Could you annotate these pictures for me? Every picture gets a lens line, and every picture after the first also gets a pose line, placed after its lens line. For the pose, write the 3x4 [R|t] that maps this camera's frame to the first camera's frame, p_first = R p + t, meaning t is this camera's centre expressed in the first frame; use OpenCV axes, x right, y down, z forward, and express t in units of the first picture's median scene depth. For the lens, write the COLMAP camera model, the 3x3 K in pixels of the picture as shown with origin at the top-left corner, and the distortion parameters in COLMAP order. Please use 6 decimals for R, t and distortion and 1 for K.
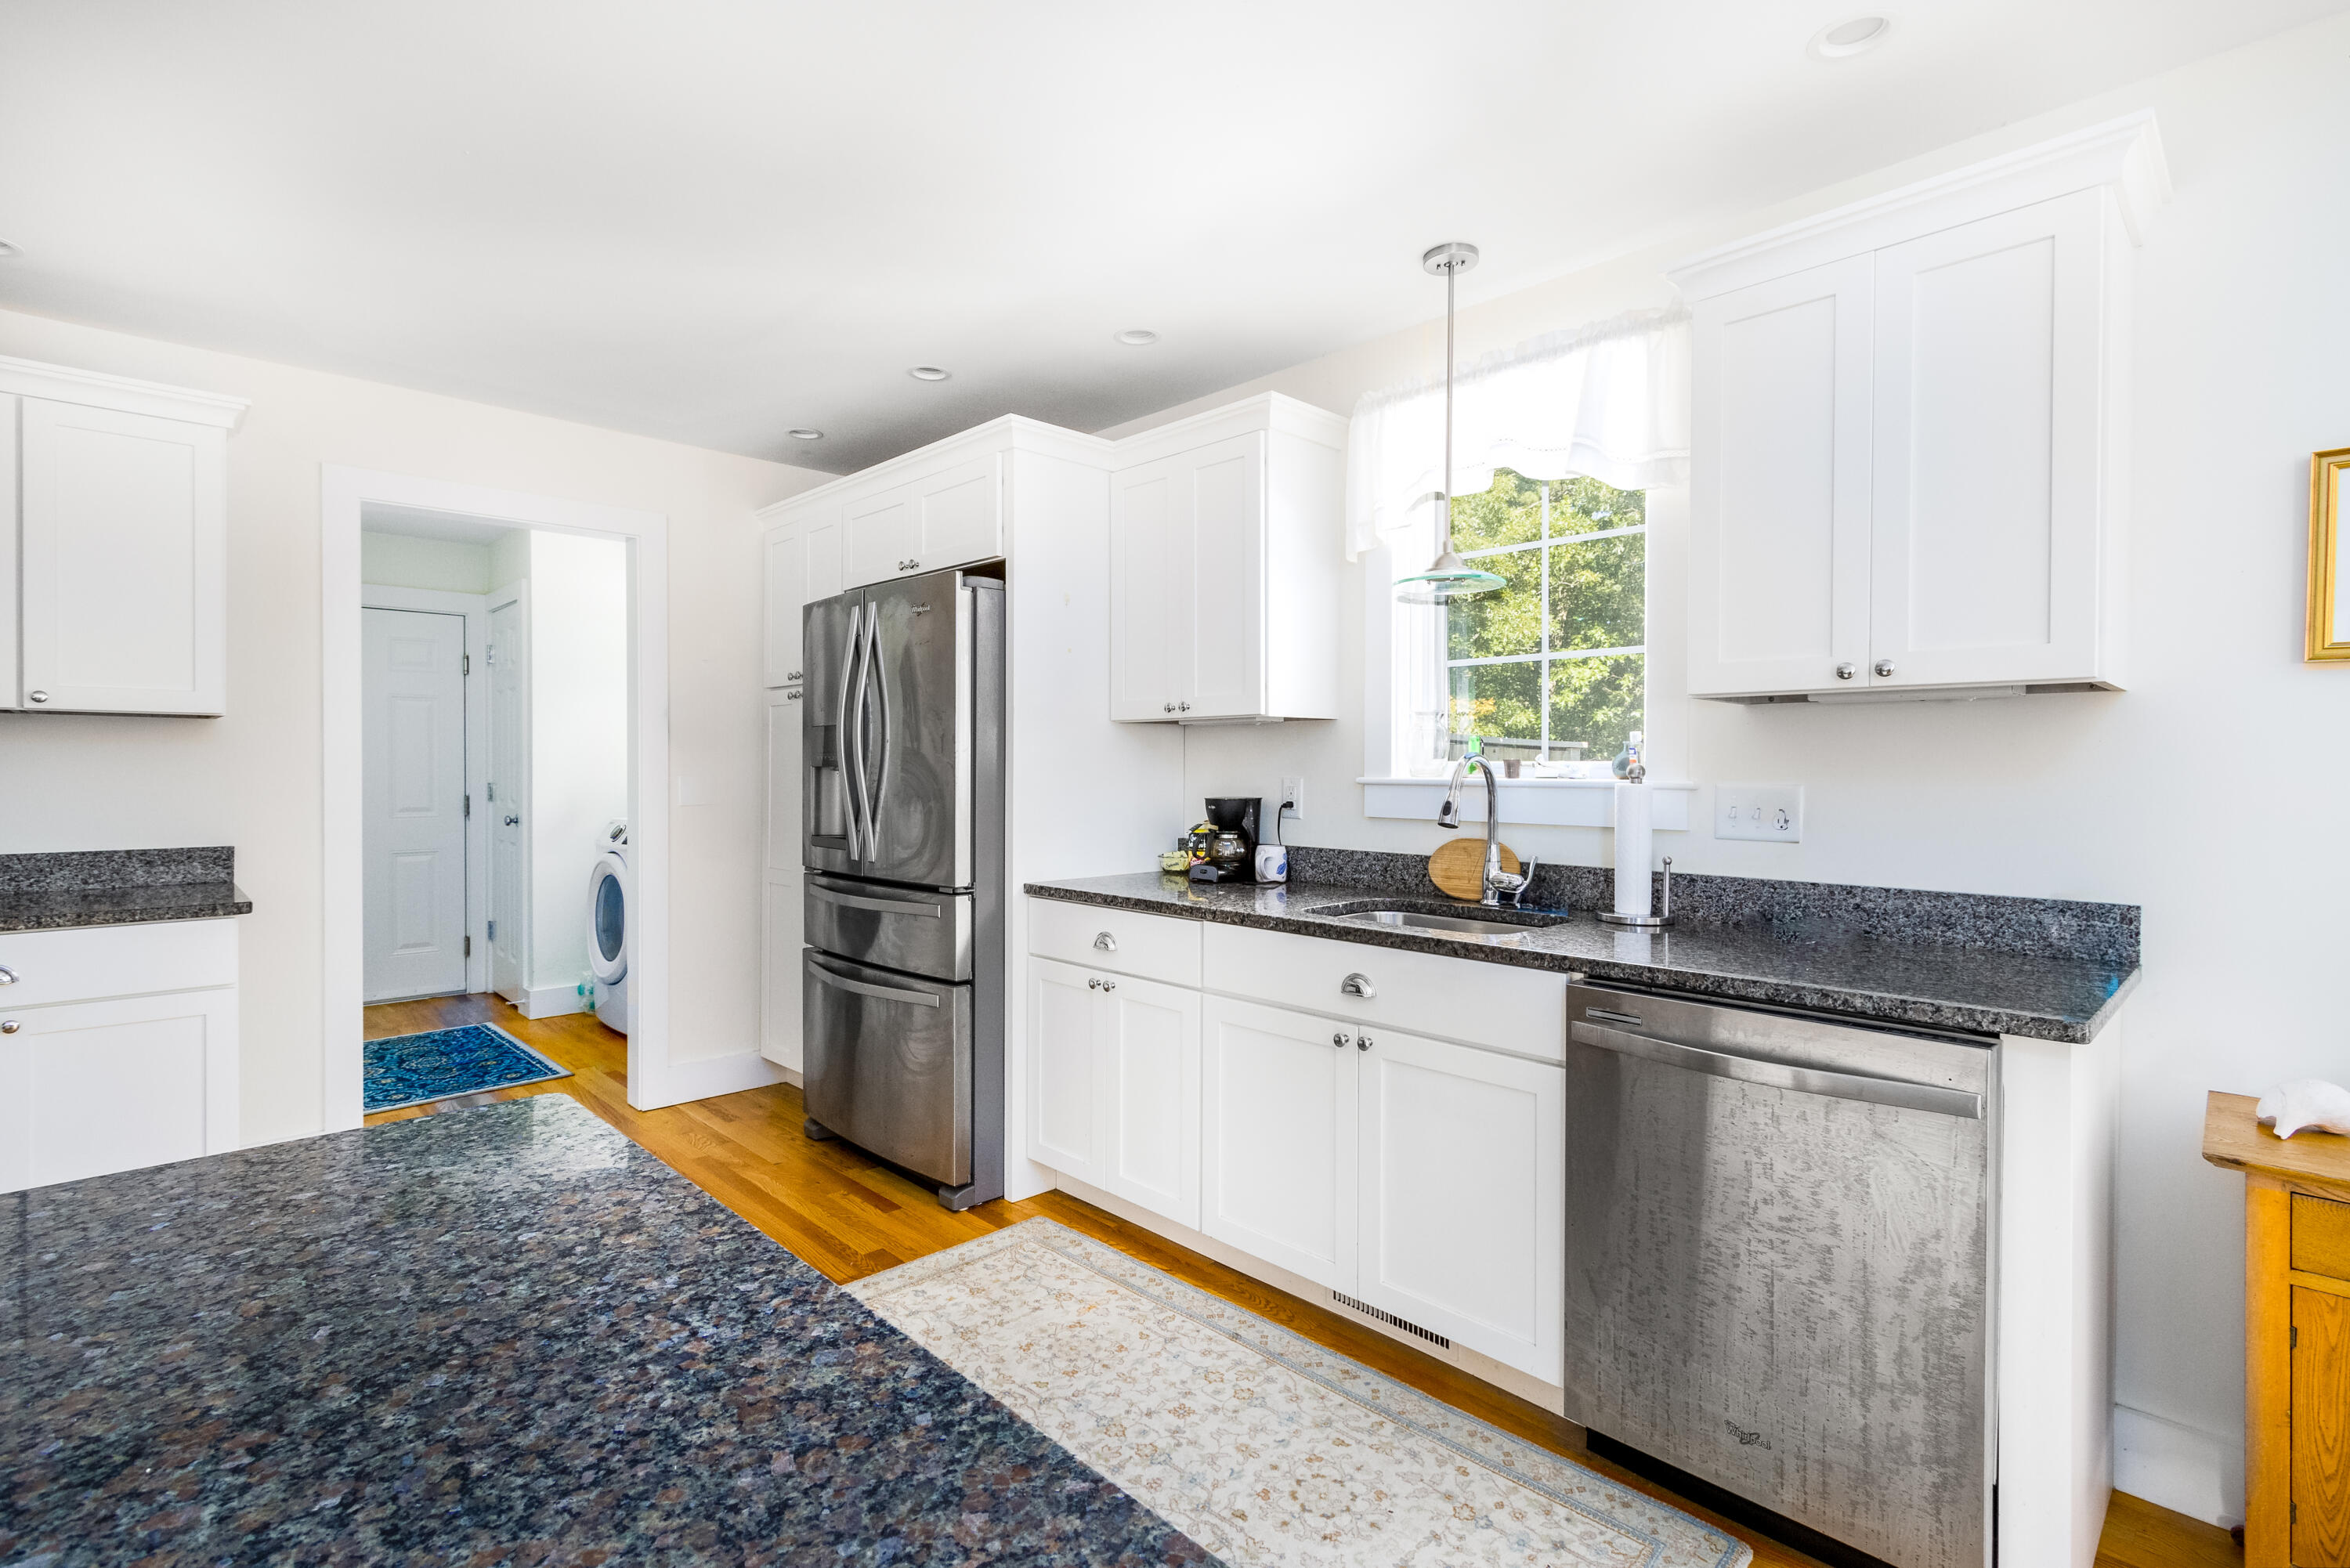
lens RADIAL K [[1109.9, 0, 1170.9], [0, 1109.9, 764.7], [0, 0, 1]] dist [0.002275, 0.000044]
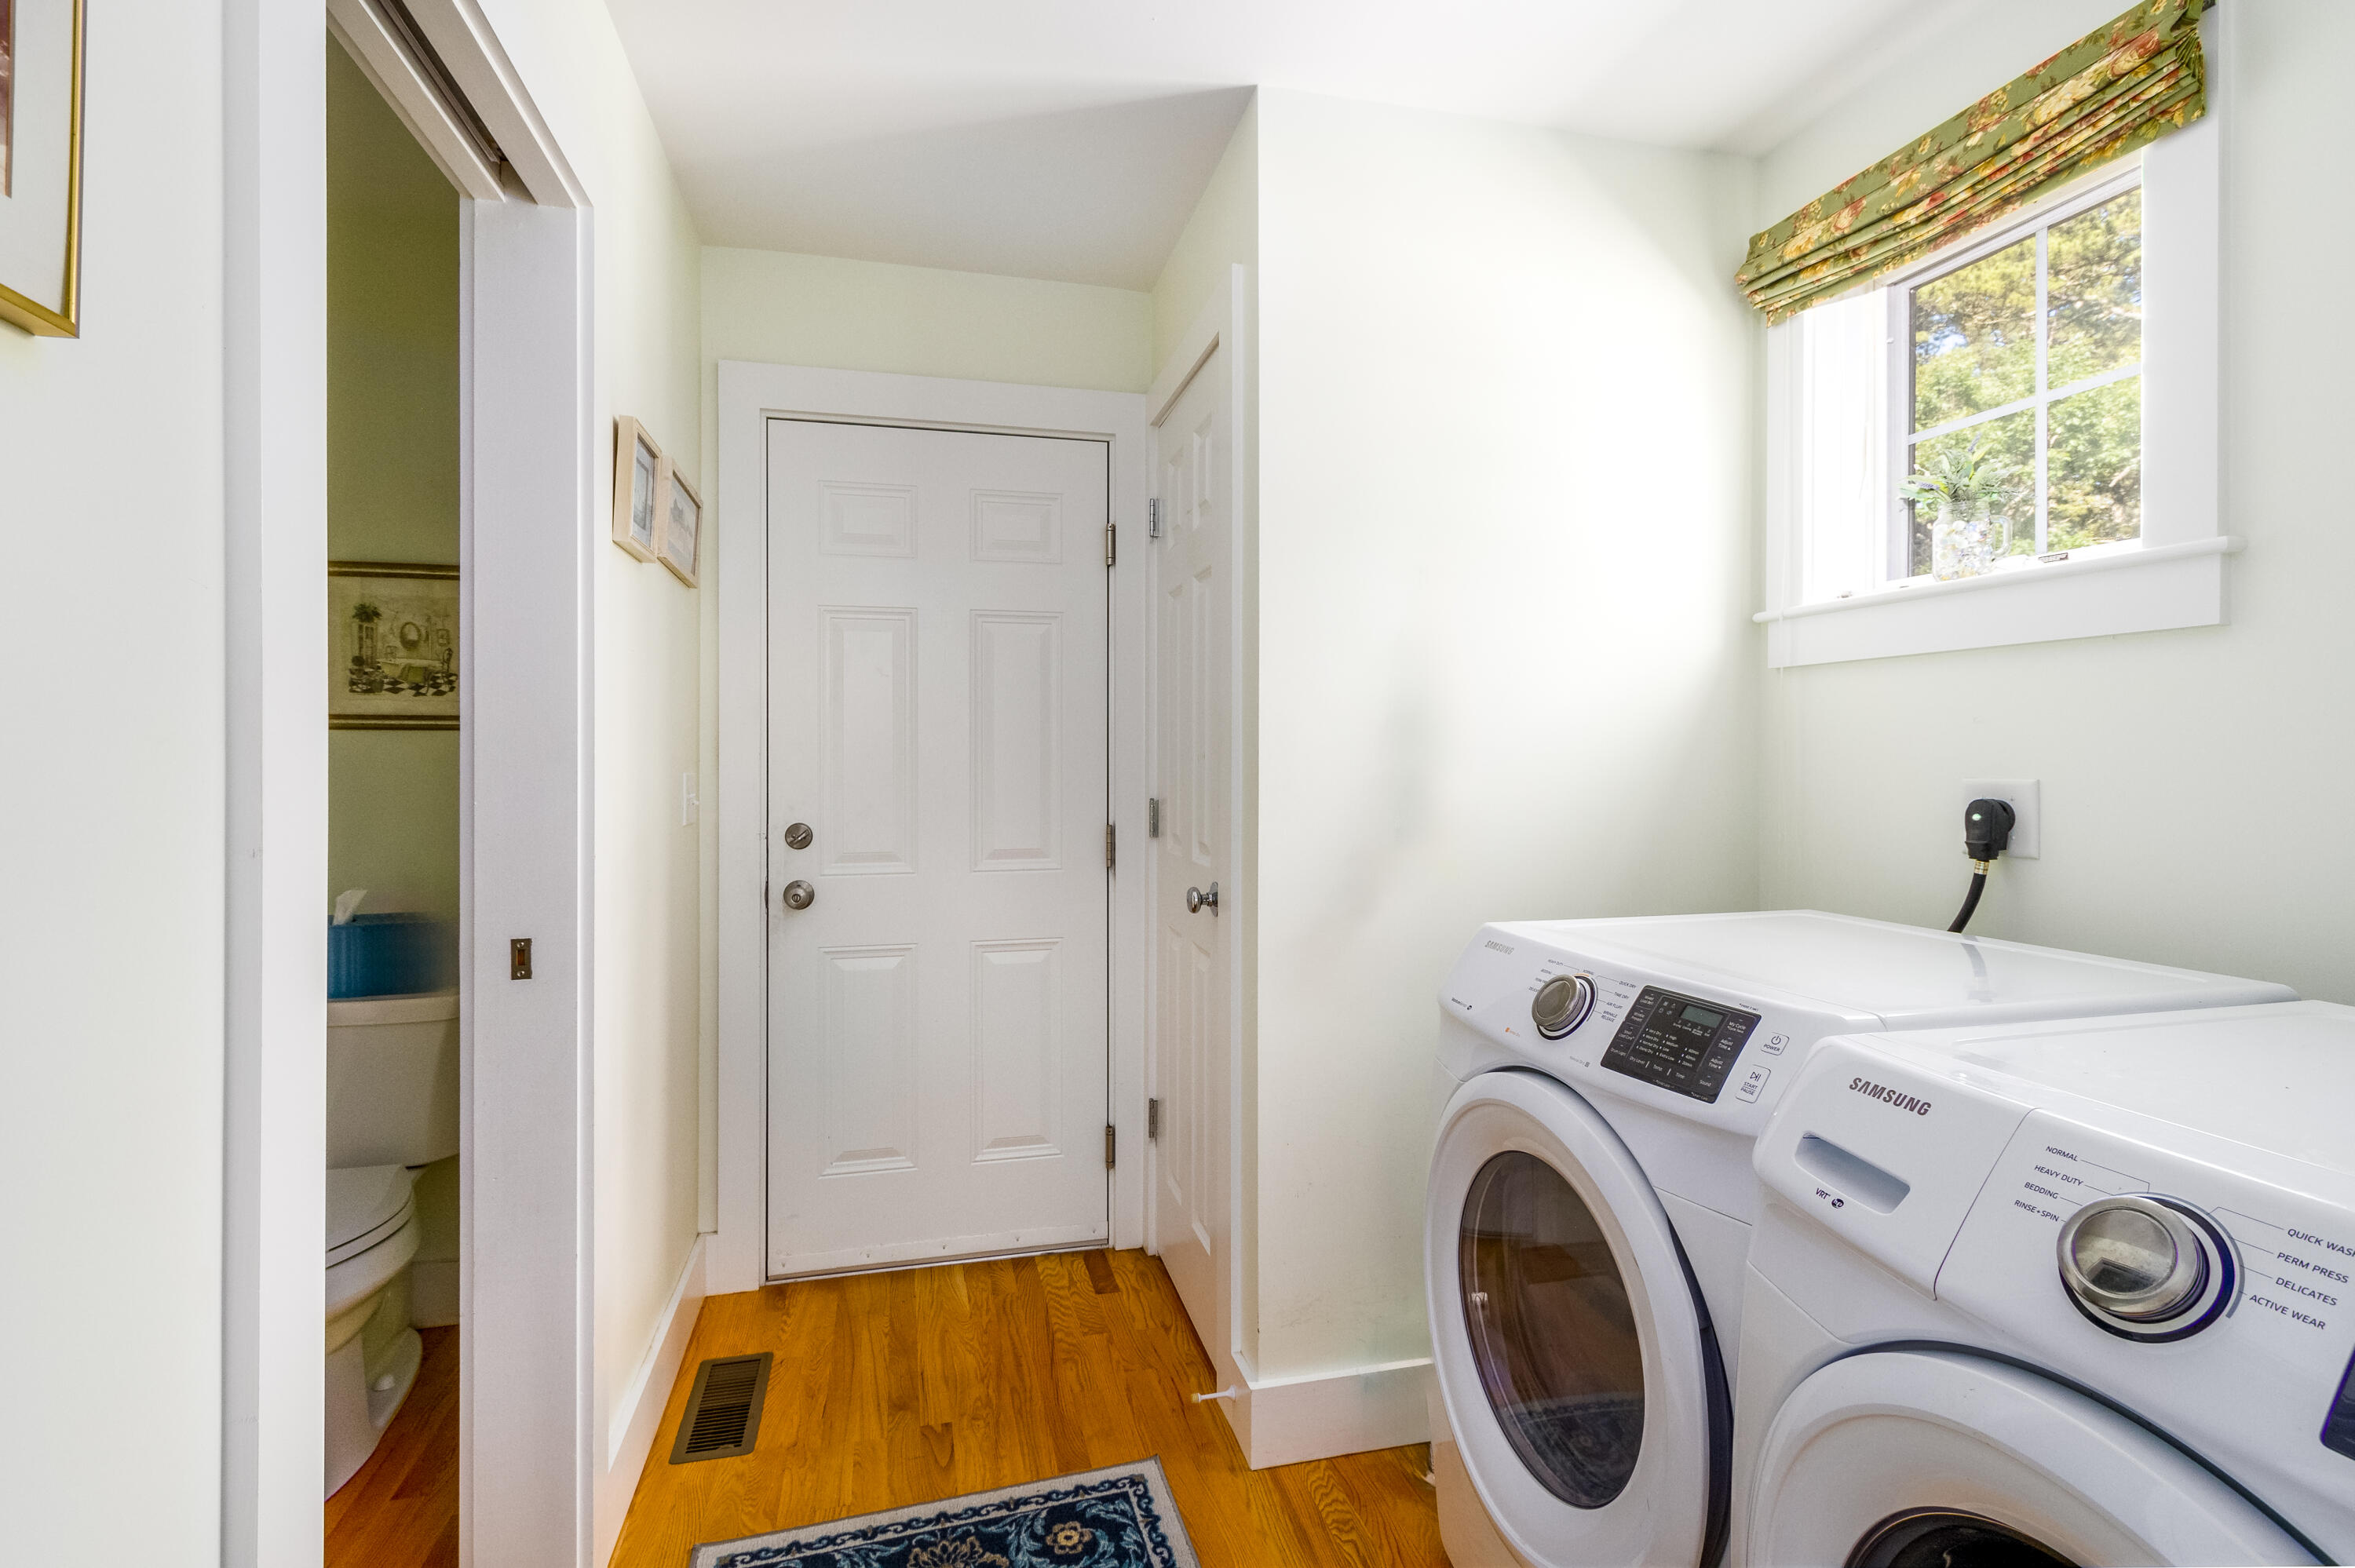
lens RADIAL K [[1112.1, 0, 1173.4], [0, 1112.1, 764.7], [0, 0, 1]] dist [0.002275, 0.000044]
pose [[0.867784, 0.006400, -0.496900, -0.714718], [-0.004931, 0.999979, 0.004267, 0.001989], [0.496917, -0.001253, 0.867797, 1.145839]]
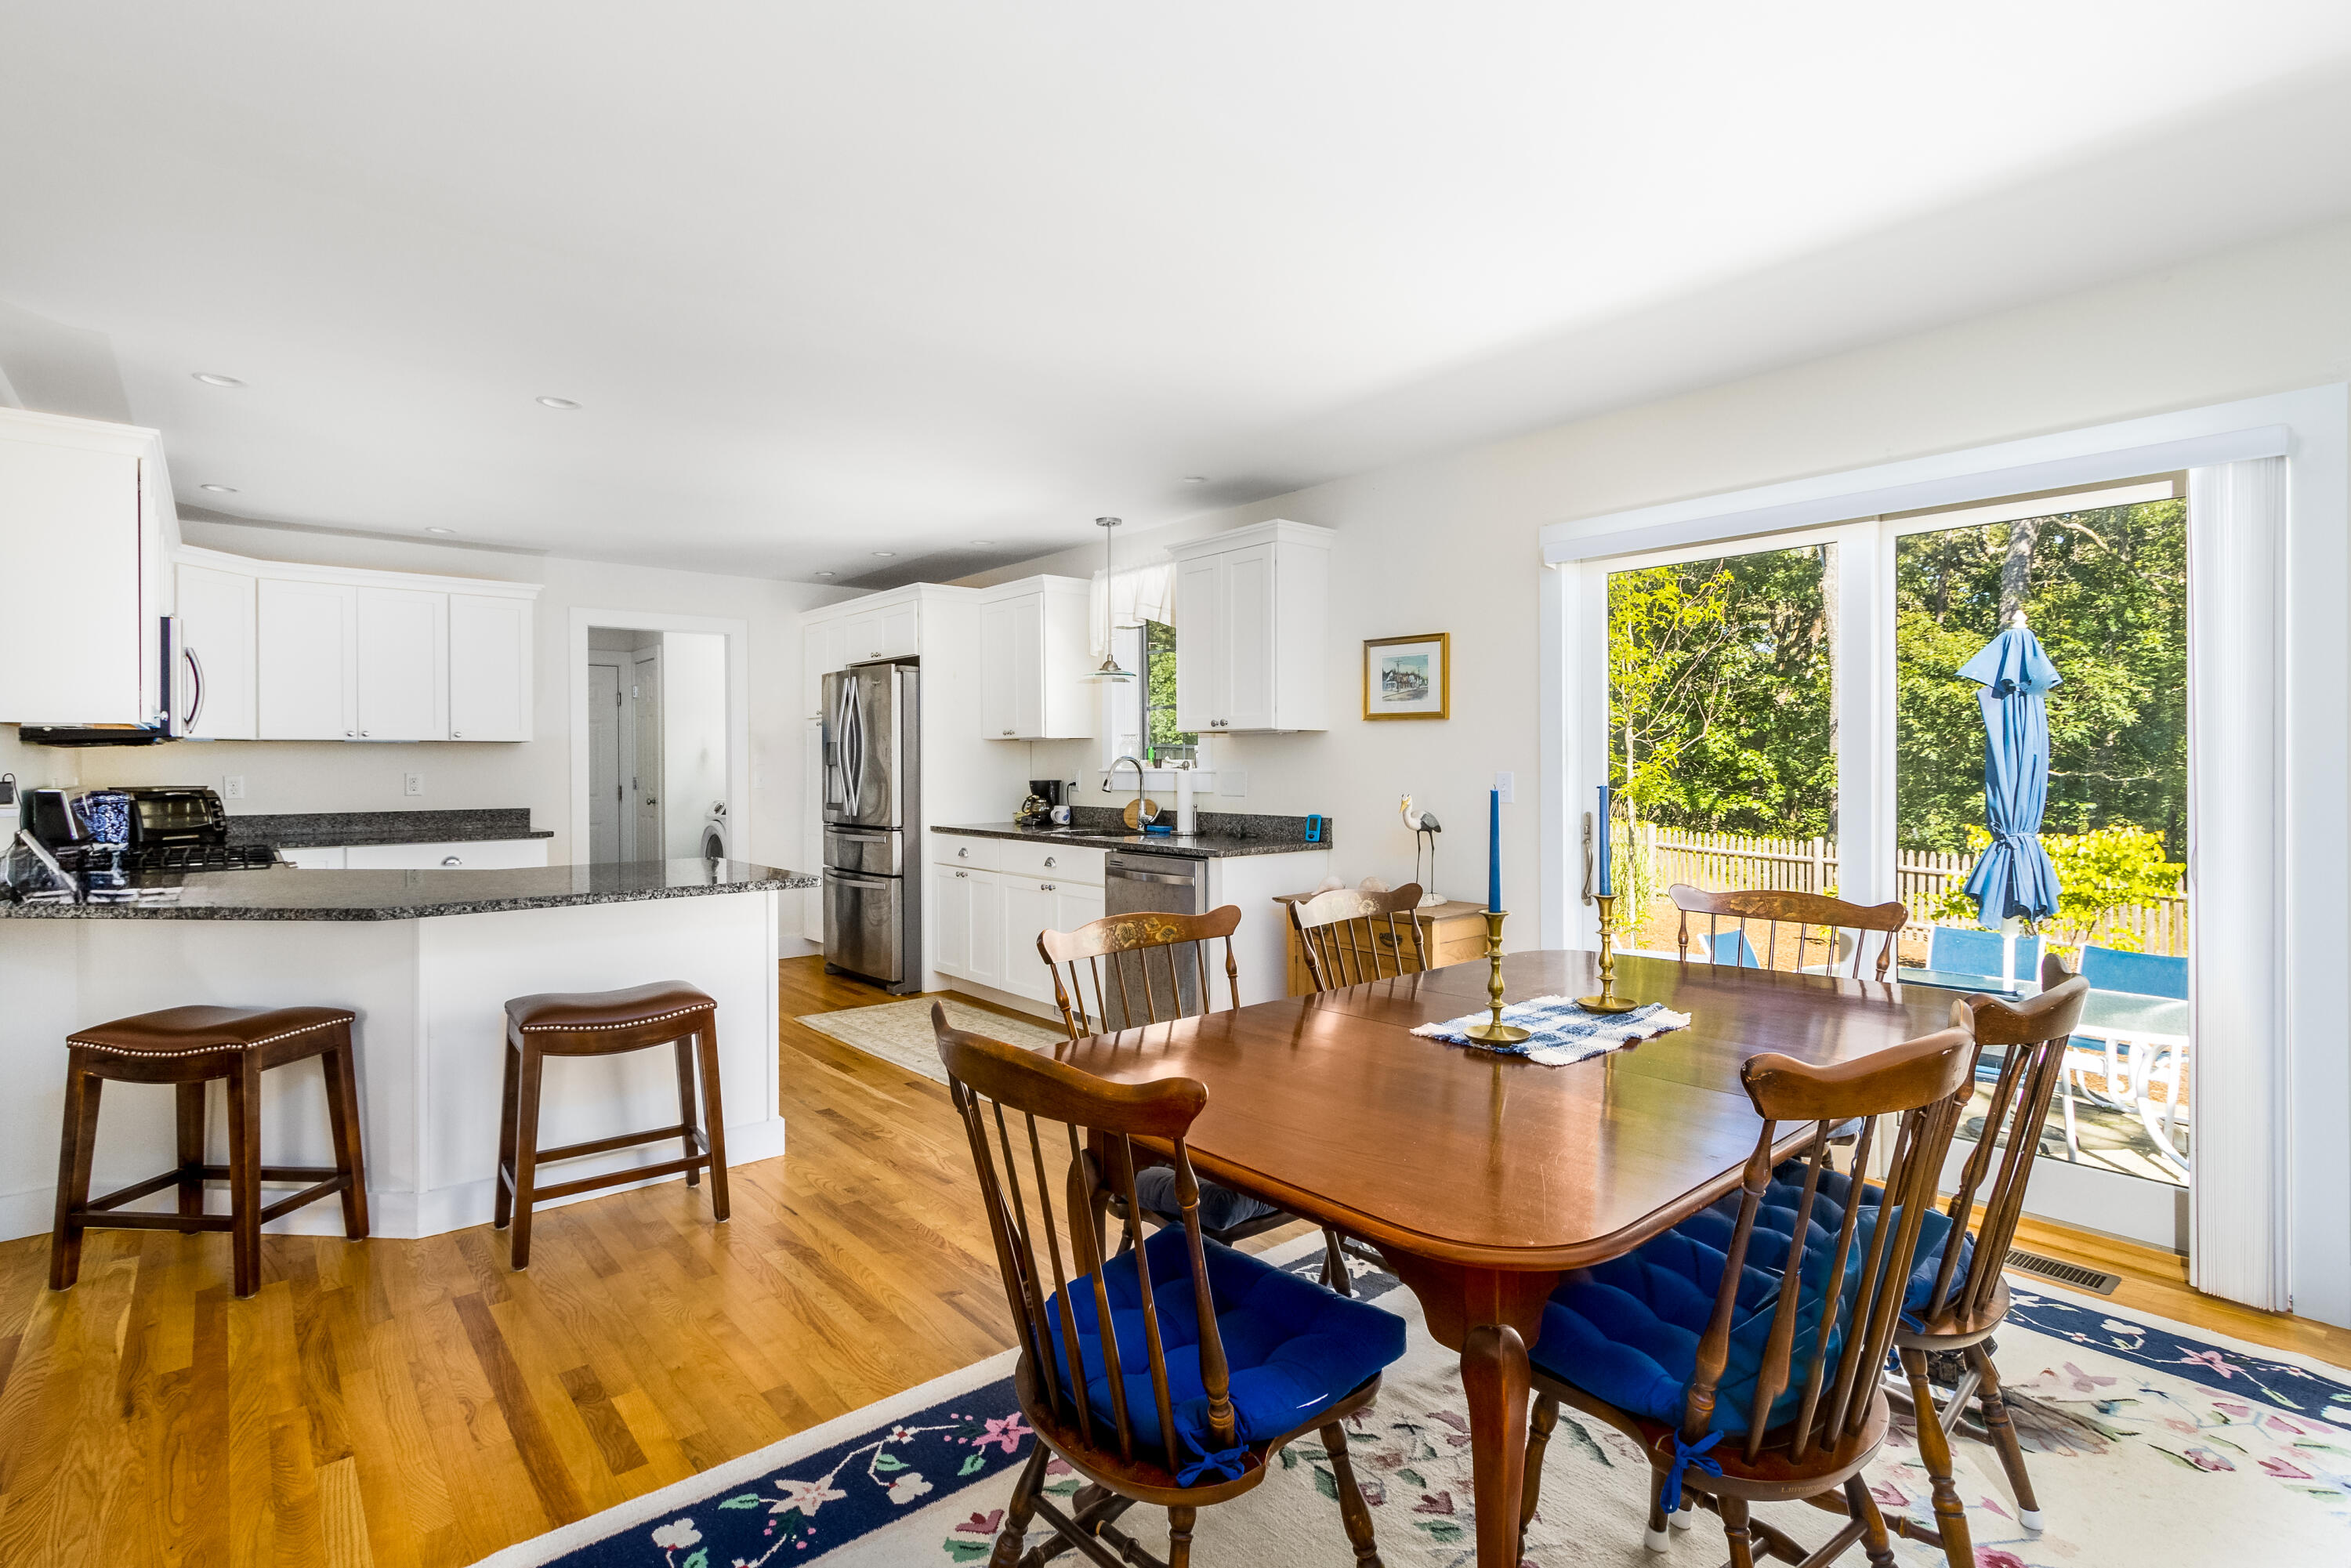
lens RADIAL K [[1110.4, 0, 1171.4], [0, 1110.4, 764.7], [0, 0, 1]] dist [0.002275, 0.000044]
pose [[0.997807, -0.007558, -0.065757, 0.397940], [0.007842, 0.999961, 0.004060, -0.002047], [0.065724, -0.004567, 0.997827, -0.855902]]
